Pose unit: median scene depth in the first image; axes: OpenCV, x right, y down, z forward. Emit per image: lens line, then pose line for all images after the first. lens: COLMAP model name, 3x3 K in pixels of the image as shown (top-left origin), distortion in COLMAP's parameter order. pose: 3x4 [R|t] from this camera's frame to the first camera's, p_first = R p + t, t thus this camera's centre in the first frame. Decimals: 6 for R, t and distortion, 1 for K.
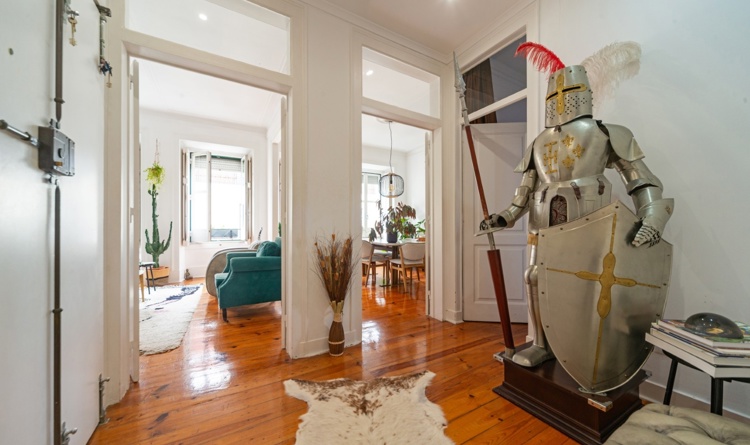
lens RADIAL K [[261.7, 0, 363.9], [0, 261.7, 225.4], [0, 0, 1]] dist [0.000010, 0.000010]
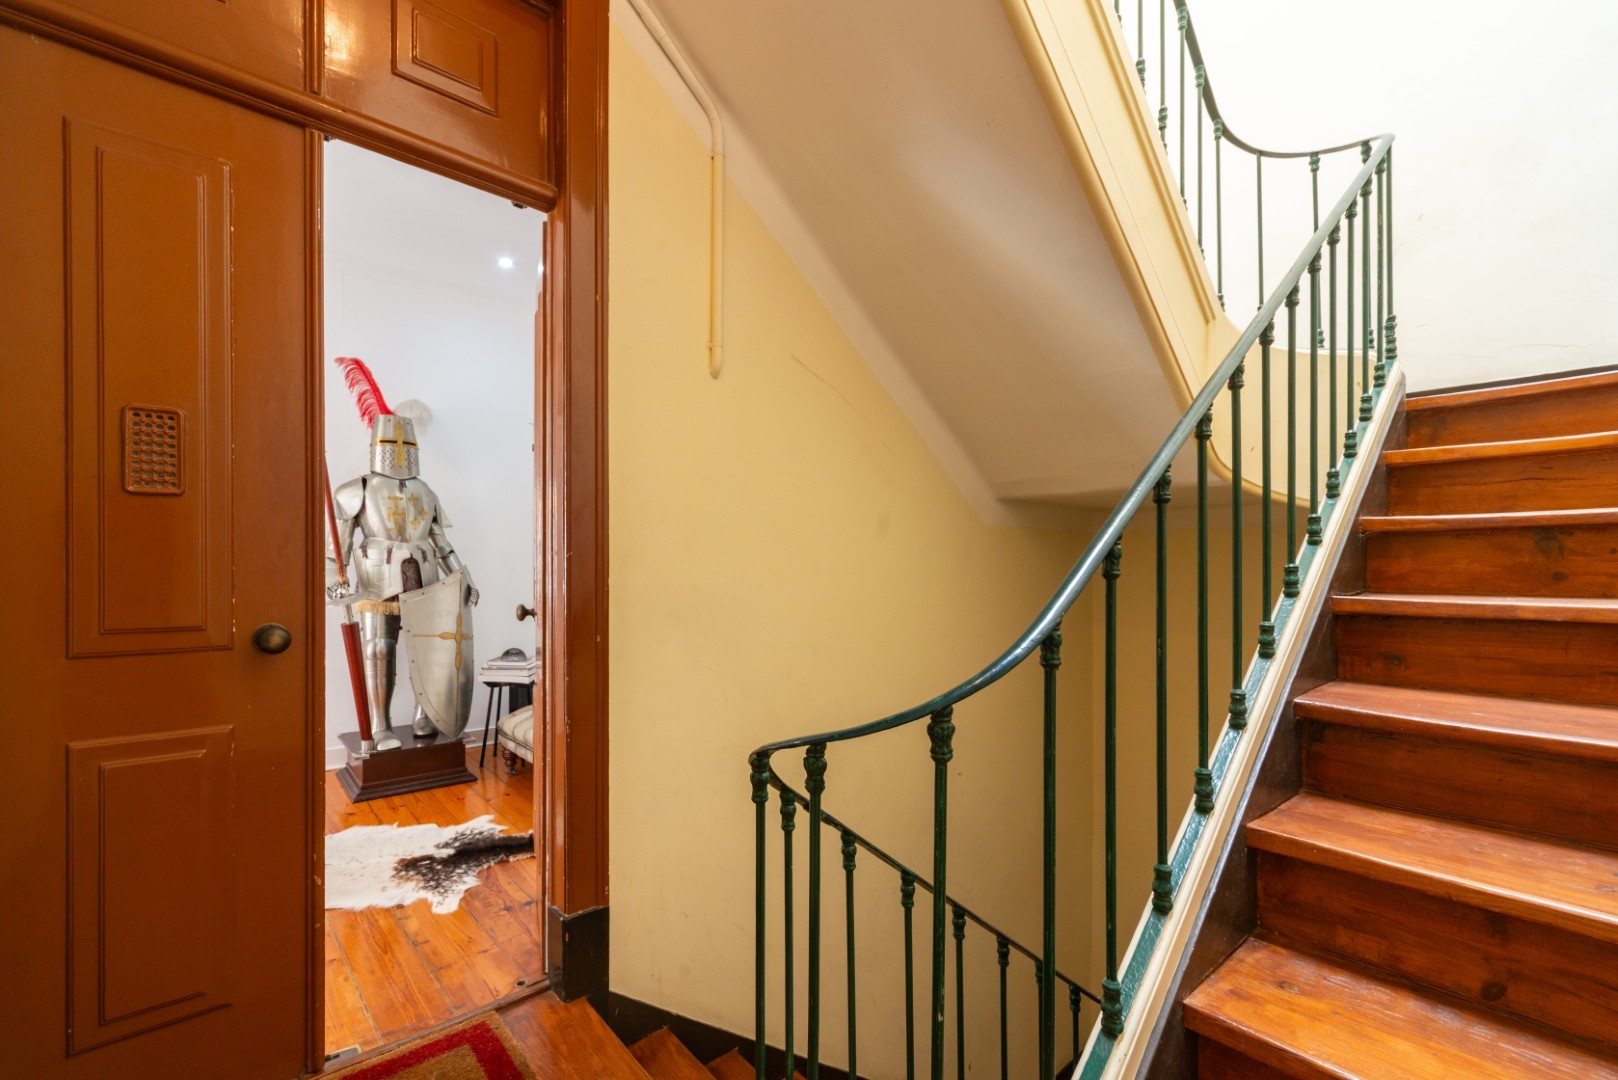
lens RADIAL K [[676.1, 0, 809.5], [0, 676.1, 570.6], [0, 0, 1]] dist [0.000123, 0.000005]
pose [[-0.218504, 0.003649, 0.975829, -1.905239], [-0.007481, 0.999957, -0.005414, -0.066070], [-0.975807, -0.008483, -0.218467, 0.133933]]
